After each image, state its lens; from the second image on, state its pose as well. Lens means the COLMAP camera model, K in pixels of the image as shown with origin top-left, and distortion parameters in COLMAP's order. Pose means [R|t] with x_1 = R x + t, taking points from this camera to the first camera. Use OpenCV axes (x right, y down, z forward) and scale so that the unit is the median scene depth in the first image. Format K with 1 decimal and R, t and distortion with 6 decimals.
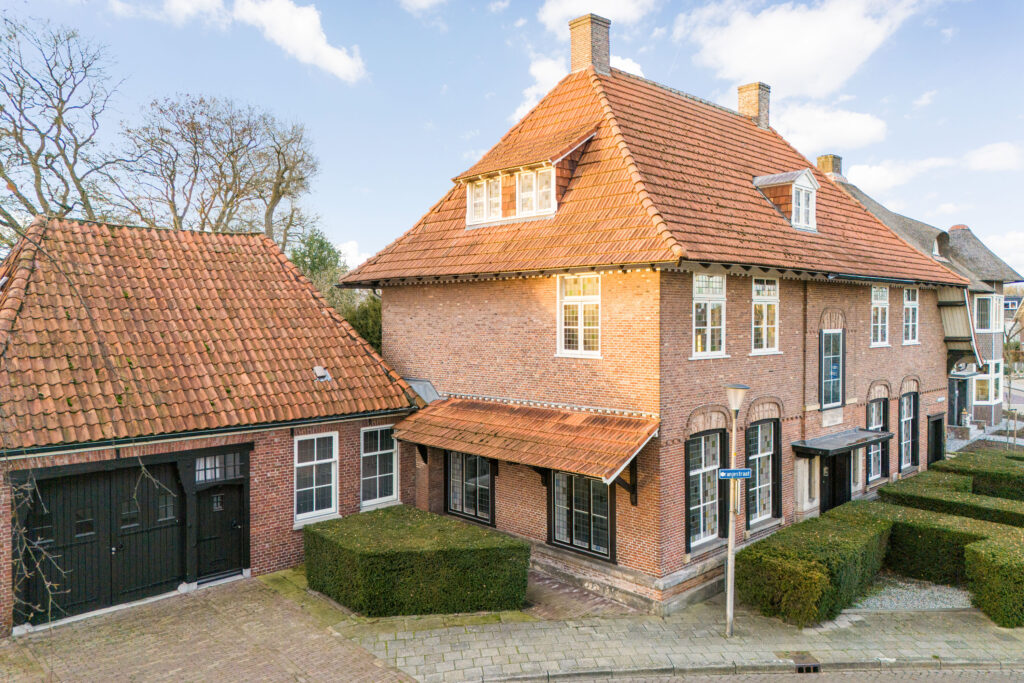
lens RADIAL K [[770.4, 0, 507.6], [0, 770.4, 283.5], [0, 0, 1]] dist [0.099574, -0.093276]
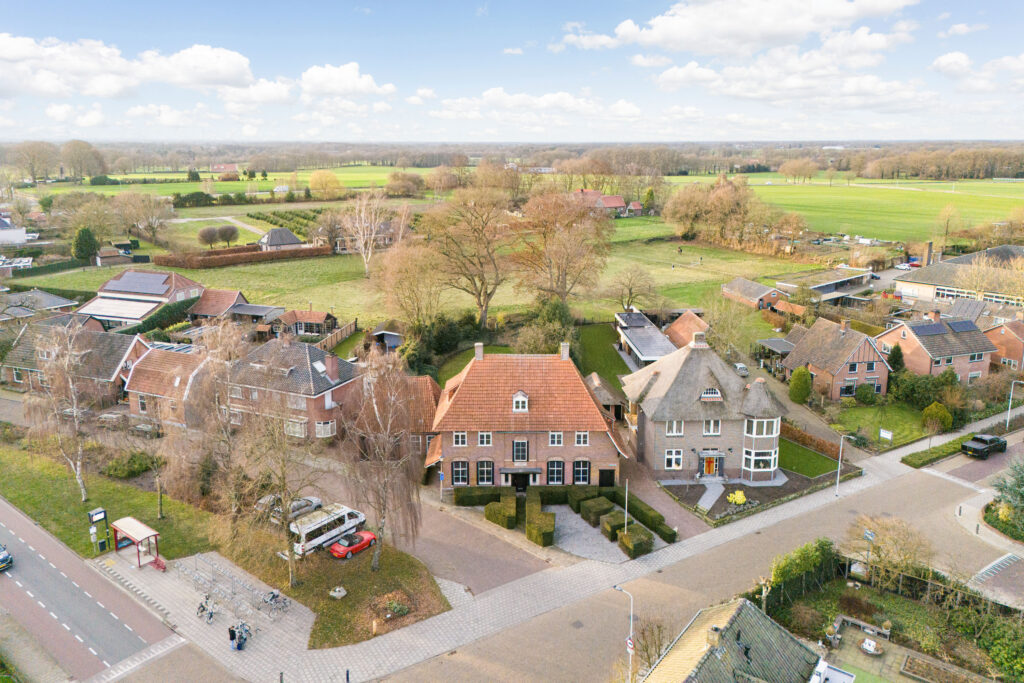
lens RADIAL K [[770.4, 0, 507.6], [0, 770.4, 283.5], [0, 0, 1]] dist [0.099574, -0.093276]
pose [[0.724901, 0.130900, -0.676302, 3.097895], [0.027258, 0.975559, 0.218039, -1.647676], [0.688314, -0.176492, 0.703616, -1.643523]]
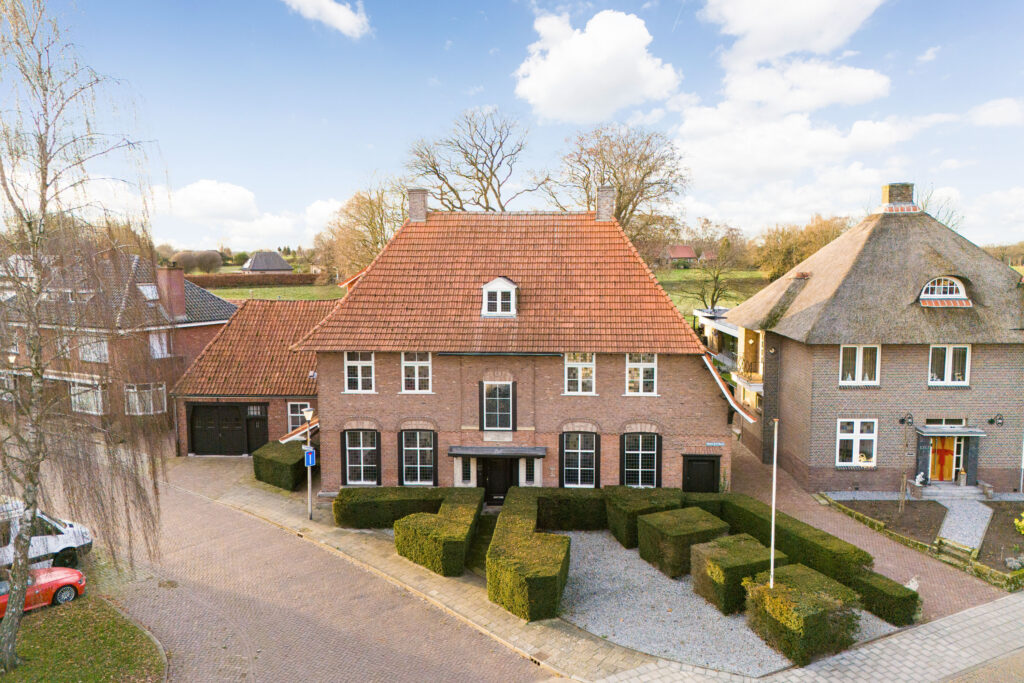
lens RADIAL K [[775.5, 0, 511.3], [0, 775.5, 326.4], [0, 0, 1]] dist [0.100569, -0.094675]
pose [[0.672310, 0.069495, -0.737001, 1.805052], [0.031925, 0.991935, 0.122657, -0.276653], [0.739581, -0.105993, 0.664669, -0.000808]]
